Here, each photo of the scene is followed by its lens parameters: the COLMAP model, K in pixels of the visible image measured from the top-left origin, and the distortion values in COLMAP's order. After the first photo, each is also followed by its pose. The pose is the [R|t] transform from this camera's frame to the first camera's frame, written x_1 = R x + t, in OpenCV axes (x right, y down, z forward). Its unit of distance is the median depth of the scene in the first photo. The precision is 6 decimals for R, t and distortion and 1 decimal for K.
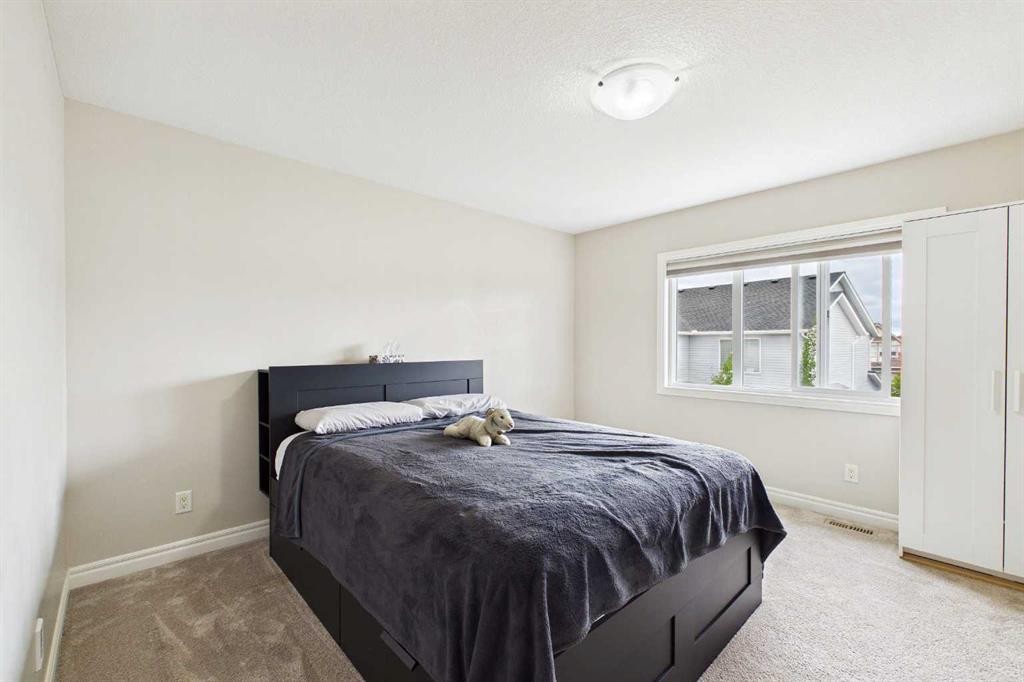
lens RADIAL K [[434.7, 0, 513.4], [0, 434.7, 346.3], [0, 0, 1]] dist [0.010444, -0.000312]
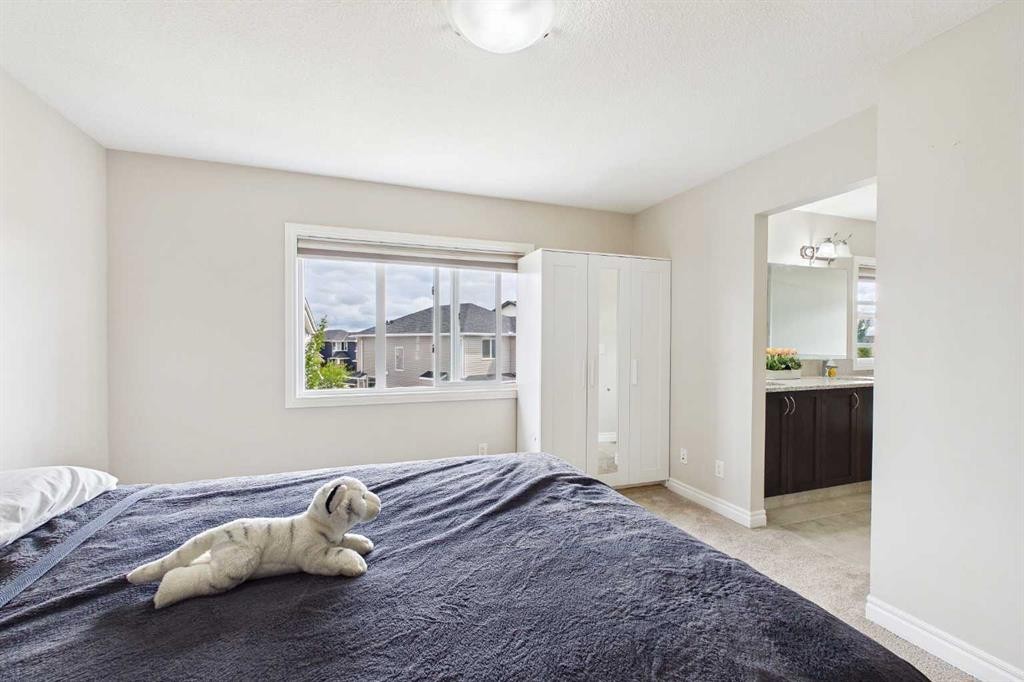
lens RADIAL K [[434.7, 0, 513.4], [0, 434.7, 346.3], [0, 0, 1]] dist [0.010444, -0.000312]
pose [[0.374144, -0.022865, 0.927089, -0.305156], [0.001692, 0.999711, 0.023973, -0.020163], [-0.927369, -0.007401, 0.374075, 0.462980]]
